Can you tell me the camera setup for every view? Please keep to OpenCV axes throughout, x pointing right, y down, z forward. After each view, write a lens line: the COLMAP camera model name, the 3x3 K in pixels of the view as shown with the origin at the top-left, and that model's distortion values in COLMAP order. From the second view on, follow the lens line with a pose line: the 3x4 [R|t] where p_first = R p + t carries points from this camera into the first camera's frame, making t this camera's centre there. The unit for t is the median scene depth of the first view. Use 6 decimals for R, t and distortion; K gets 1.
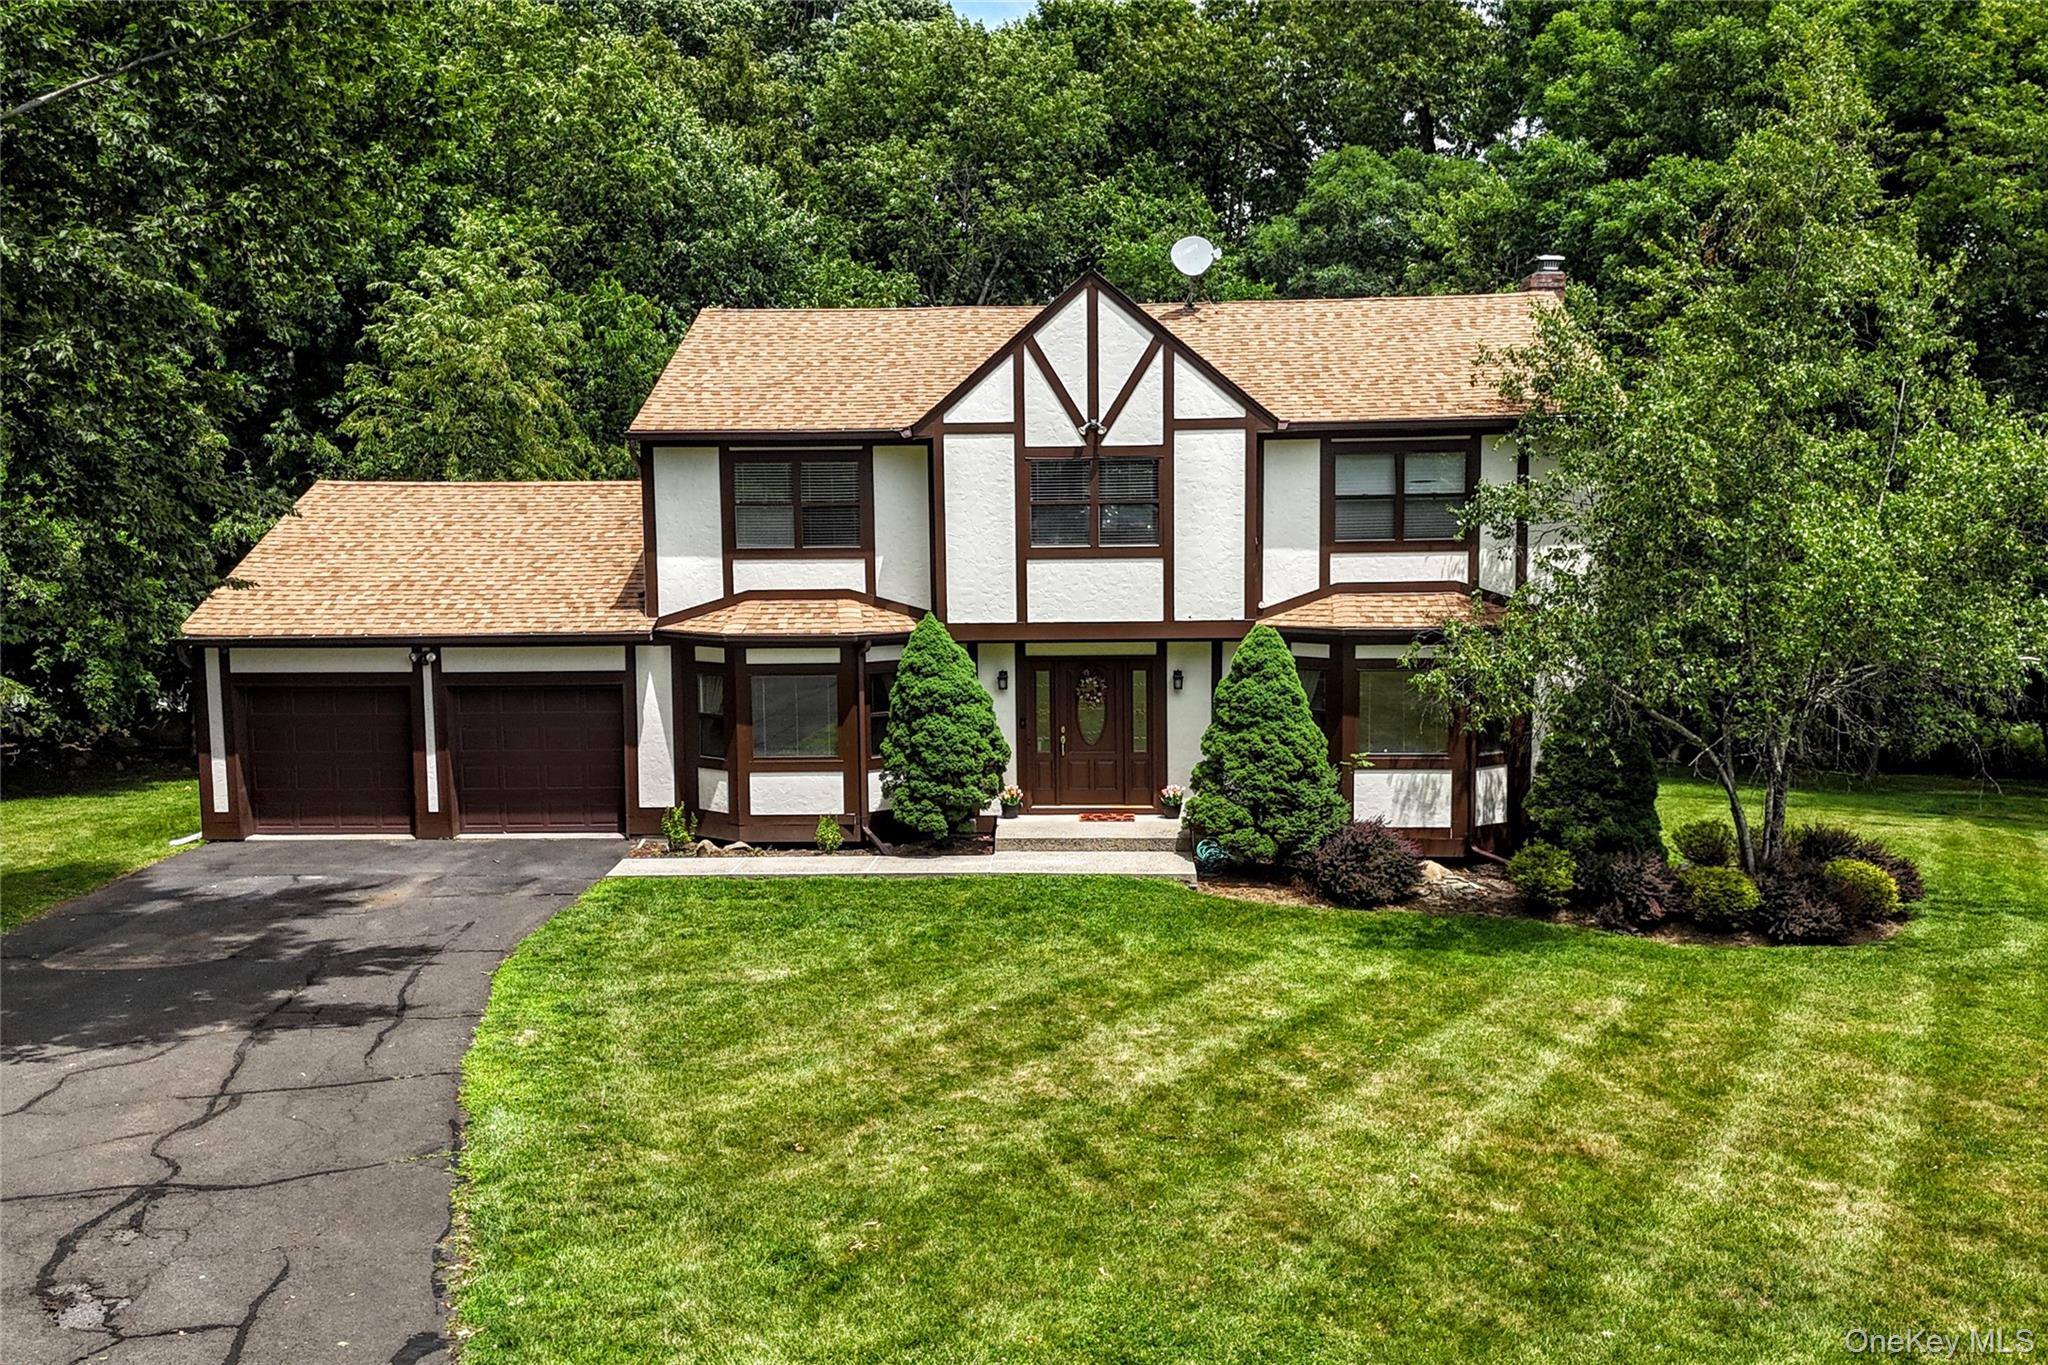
lens RADIAL K [[1414.4, 0, 1012.7], [0, 1414.4, 670.5], [0, 0, 1]] dist [0.032044, -0.027952]
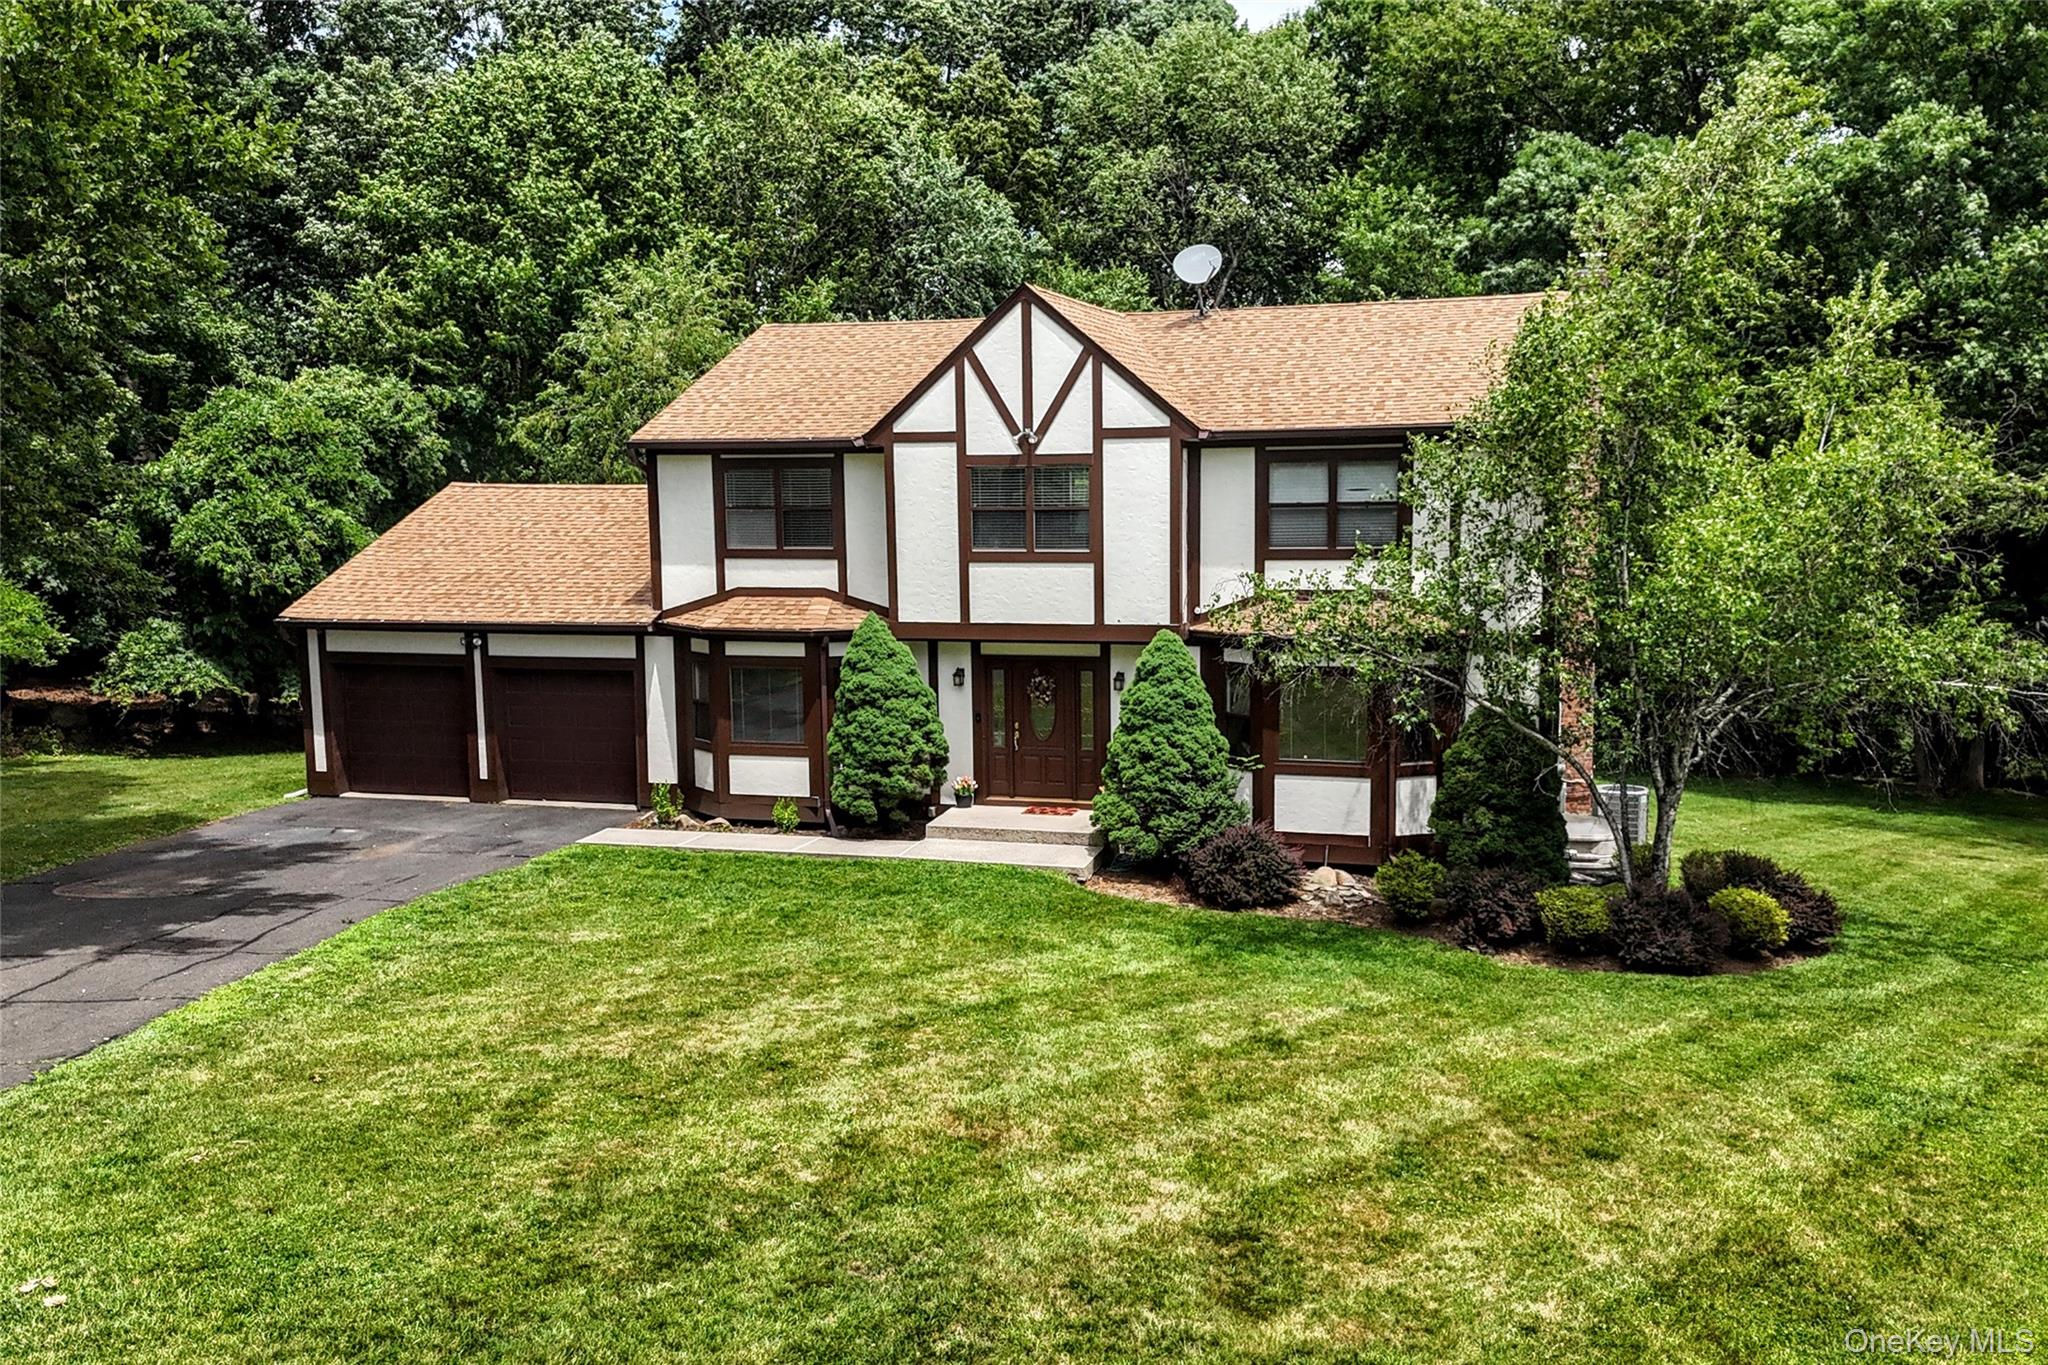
lens RADIAL K [[1414.4, 0, 1225.3], [0, 1414.4, 699.4], [0, 0, 1]] dist [0.032044, -0.027952]
pose [[0.982652, 0.030573, -0.182924, 0.397145], [-0.025415, 0.999212, 0.030475, -0.014002], [0.183712, -0.025298, 0.982655, -0.001410]]
